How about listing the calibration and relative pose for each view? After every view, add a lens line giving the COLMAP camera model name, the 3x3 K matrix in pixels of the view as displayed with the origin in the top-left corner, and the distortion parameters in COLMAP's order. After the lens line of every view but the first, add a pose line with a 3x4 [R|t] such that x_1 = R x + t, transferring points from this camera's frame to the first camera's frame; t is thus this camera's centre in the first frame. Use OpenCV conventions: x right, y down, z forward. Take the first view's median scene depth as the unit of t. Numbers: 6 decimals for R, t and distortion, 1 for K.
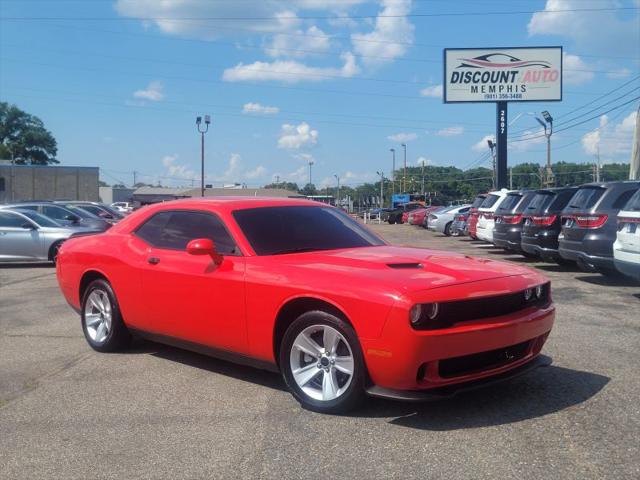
lens RADIAL K [[719.4, 0, 323.7], [0, 719.4, 235.2], [0, 0, 1]] dist [0.041958, 0.000000]
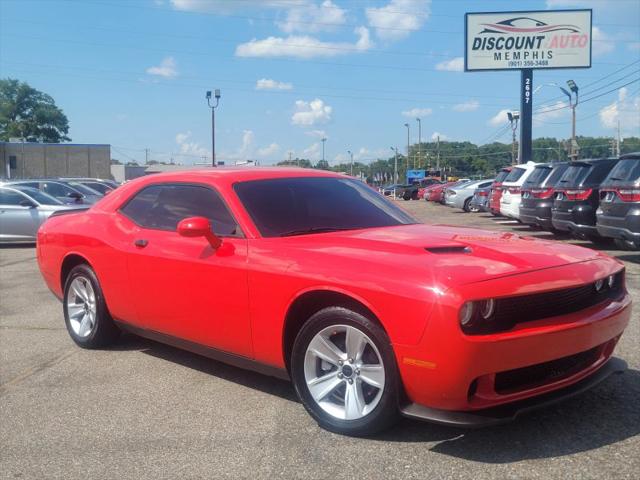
lens RADIAL K [[719.4, 0, 321.6], [0, 719.4, 239.1], [0, 0, 1]] dist [0.041958, 0.000000]
pose [[0.999752, -0.004721, -0.021780, -0.001790], [0.005533, 0.999285, 0.037401, 0.000057], [0.021588, -0.037512, 0.999063, 0.041720]]
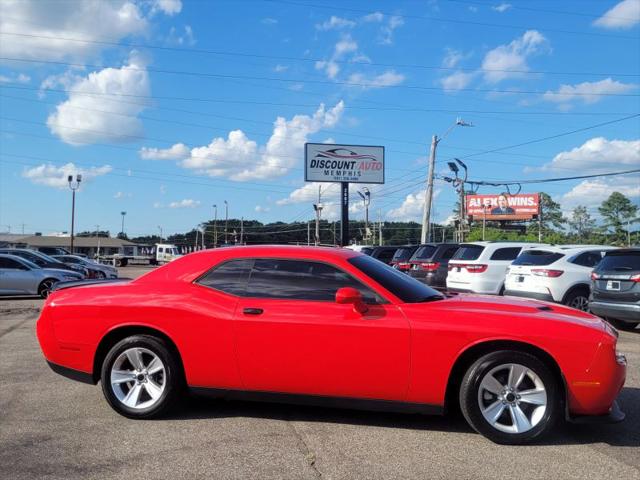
lens RADIAL K [[660.3, 0, 319.9], [0, 660.3, 236.8], [0, 0, 1]] dist [0.072156, 0.000000]
pose [[0.959378, 0.019556, 0.281444, -0.162310], [-0.000417, 0.997692, -0.067902, 0.009254], [-0.282122, 0.065026, 0.957172, -0.217347]]
